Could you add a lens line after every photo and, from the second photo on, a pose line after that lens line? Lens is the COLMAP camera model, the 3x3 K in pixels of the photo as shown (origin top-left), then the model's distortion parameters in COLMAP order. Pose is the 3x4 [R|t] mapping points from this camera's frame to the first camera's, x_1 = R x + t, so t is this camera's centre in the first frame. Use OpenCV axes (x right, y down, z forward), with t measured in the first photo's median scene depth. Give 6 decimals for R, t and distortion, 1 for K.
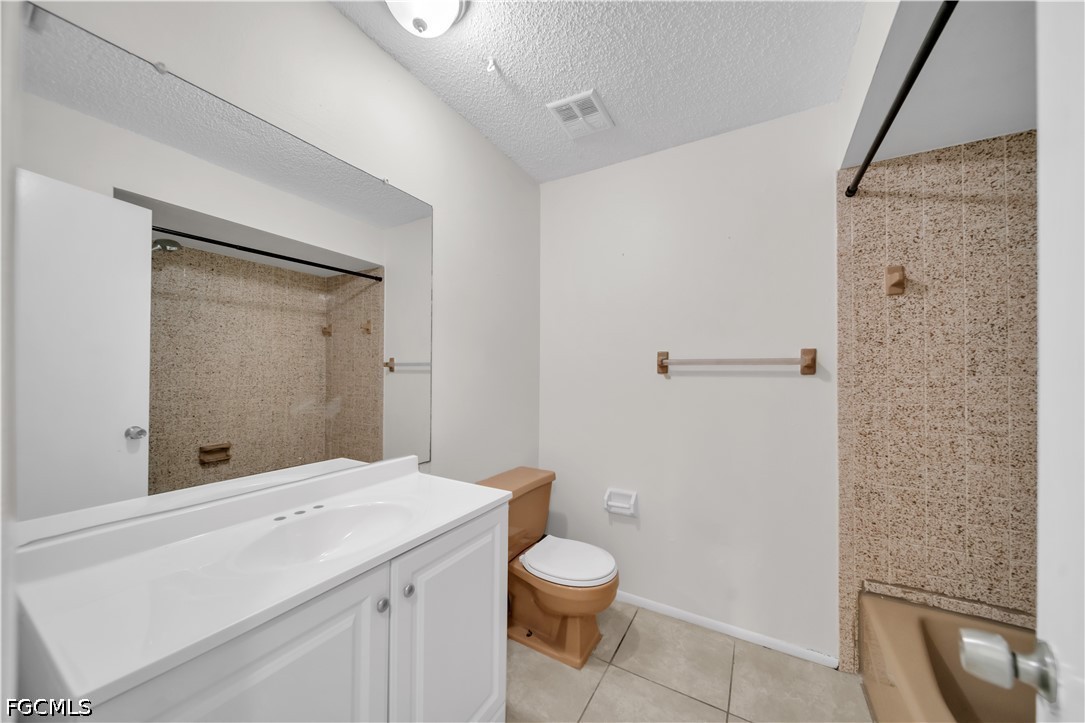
lens RADIAL K [[374.7, 0, 543.7], [0, 374.7, 369.8], [0, 0, 1]] dist [0.001655, -0.001222]
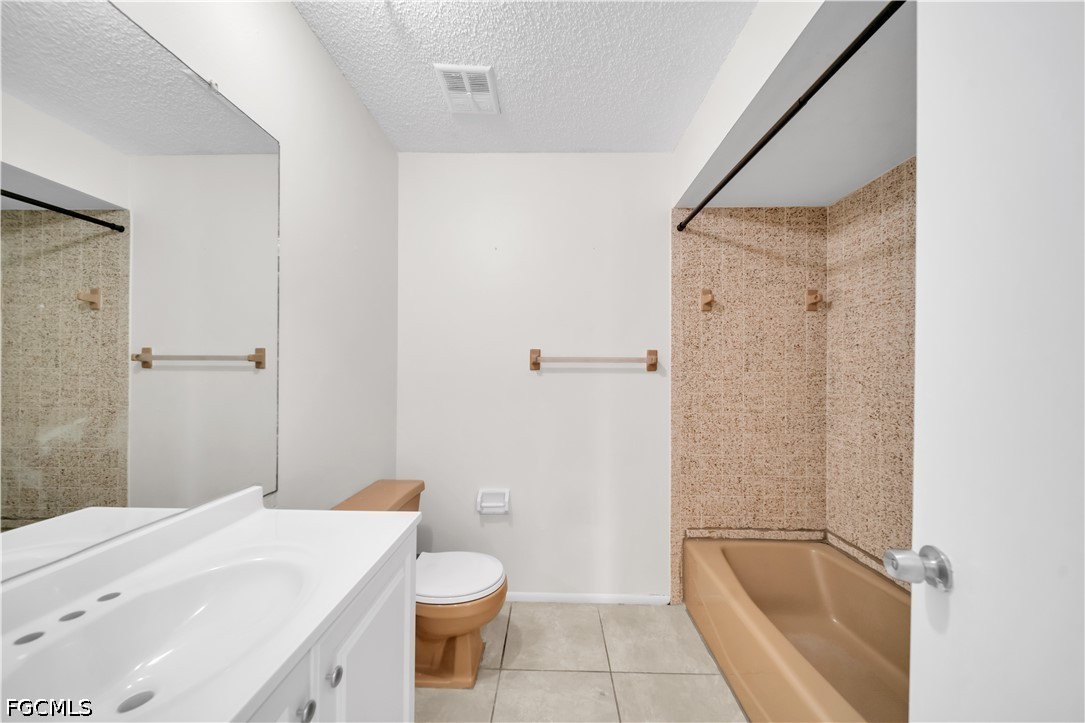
lens RADIAL K [[374.7, 0, 545.3], [0, 374.7, 369.9], [0, 0, 1]] dist [0.001655, -0.001222]
pose [[0.875469, -0.001317, 0.483273, -0.197295], [-0.003722, 0.999948, 0.009467, -0.001432], [-0.483261, -0.010087, 0.875418, 0.105537]]
